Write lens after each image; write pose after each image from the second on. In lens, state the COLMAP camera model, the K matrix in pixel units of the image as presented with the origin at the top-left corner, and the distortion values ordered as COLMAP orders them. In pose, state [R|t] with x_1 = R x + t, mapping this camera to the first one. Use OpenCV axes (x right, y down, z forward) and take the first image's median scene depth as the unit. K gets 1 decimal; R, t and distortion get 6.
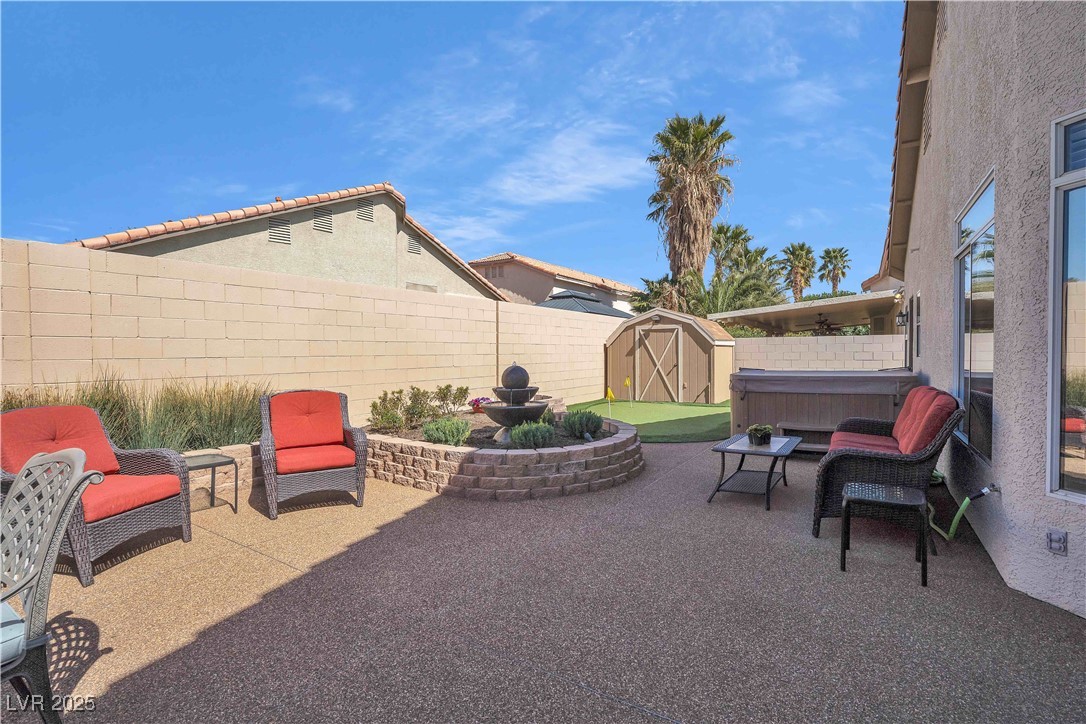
lens RADIAL K [[511.7, 0, 537.5], [0, 511.7, 358.9], [0, 0, 1]] dist [-0.017352, 0.005181]
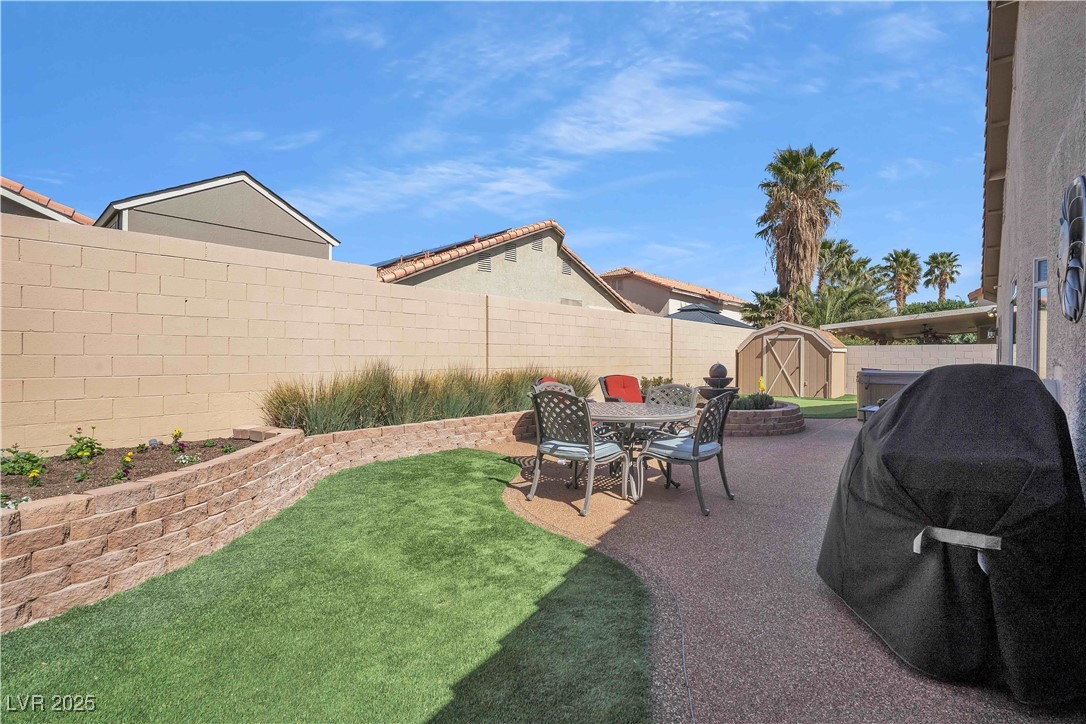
lens RADIAL K [[511.7, 0, 543.7], [0, 511.7, 359.9], [0, 0, 1]] dist [-0.017352, 0.005181]
pose [[0.990504, 0.012907, -0.136878, -0.110394], [-0.013601, 0.999899, -0.004135, 0.004701], [0.136811, 0.005958, 0.990579, -0.199458]]
